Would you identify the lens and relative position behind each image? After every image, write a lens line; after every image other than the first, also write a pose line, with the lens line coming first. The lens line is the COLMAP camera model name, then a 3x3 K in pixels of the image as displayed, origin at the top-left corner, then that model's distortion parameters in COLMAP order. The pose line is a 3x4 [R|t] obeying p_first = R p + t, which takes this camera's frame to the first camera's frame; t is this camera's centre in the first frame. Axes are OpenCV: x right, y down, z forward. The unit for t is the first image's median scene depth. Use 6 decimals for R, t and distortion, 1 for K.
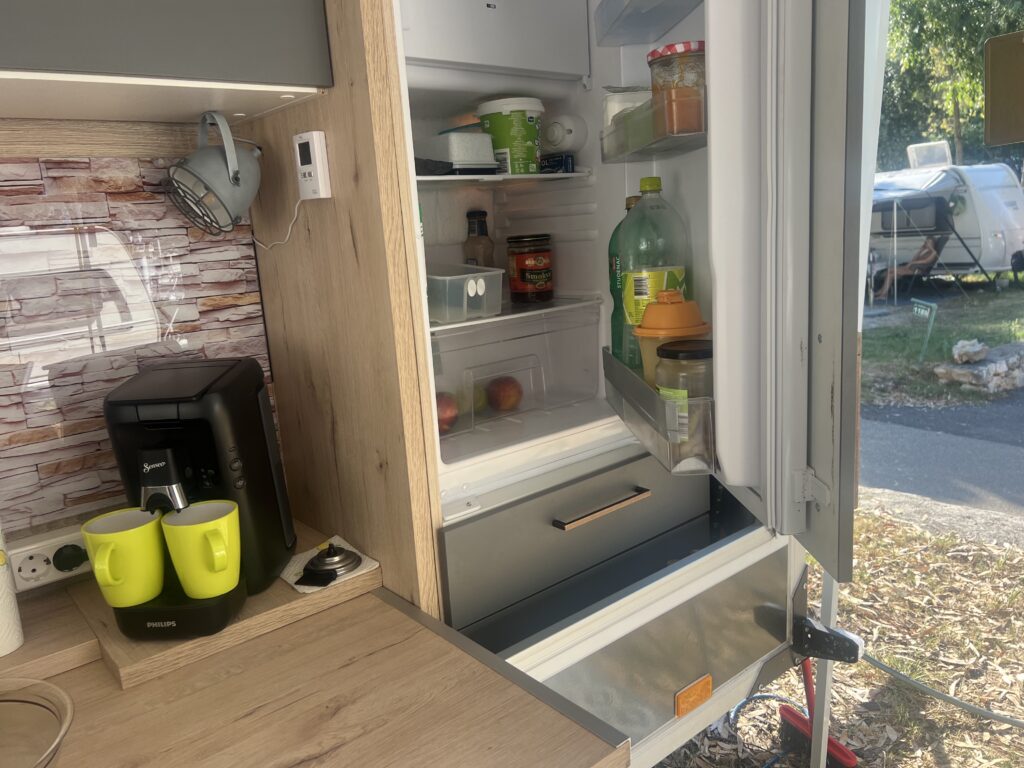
lens RADIAL K [[781.2, 0, 512.0], [0, 781.2, 384.0], [0, 0, 1]] dist [0.041351, -0.047470]
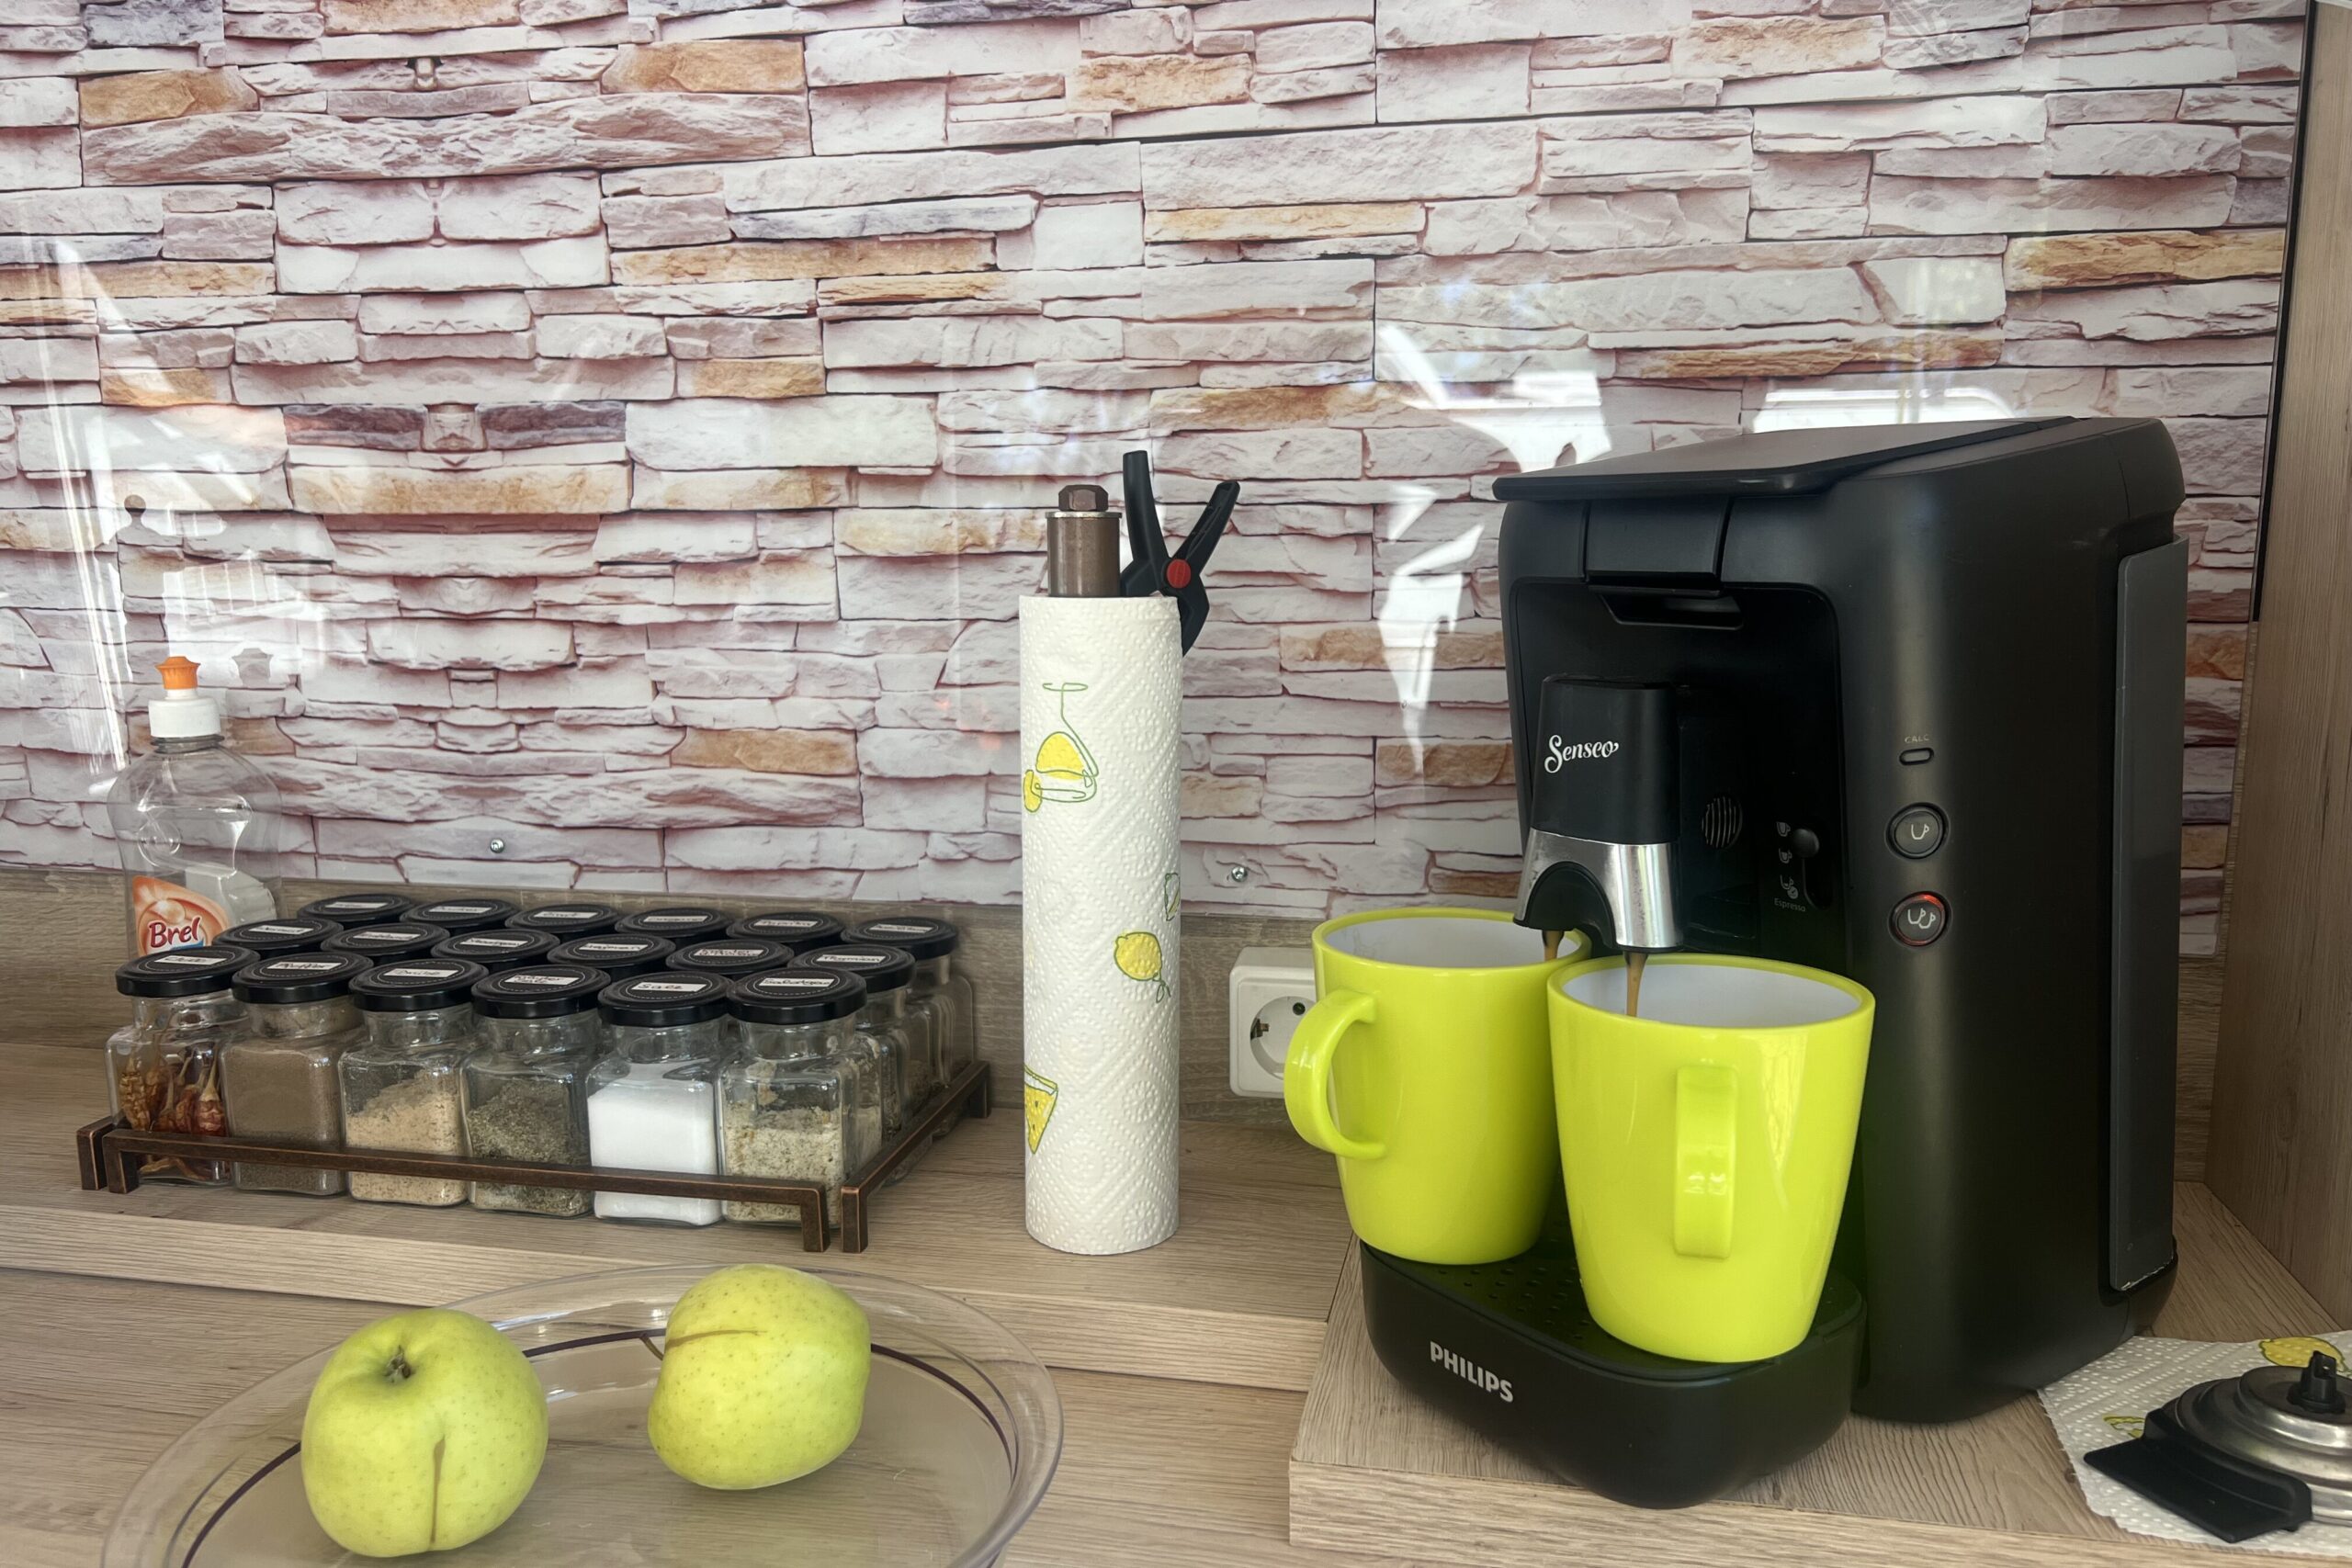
lens RADIAL K [[1799.2, 0, 1167.9], [0, 1799.2, 849.8], [0, 0, 1]] dist [0.040938, -0.050742]
pose [[0.612729, 0.202125, -0.764008, -0.084047], [-0.193659, 0.975667, 0.102808, 0.088733], [0.766198, 0.084963, 0.636963, 0.474675]]
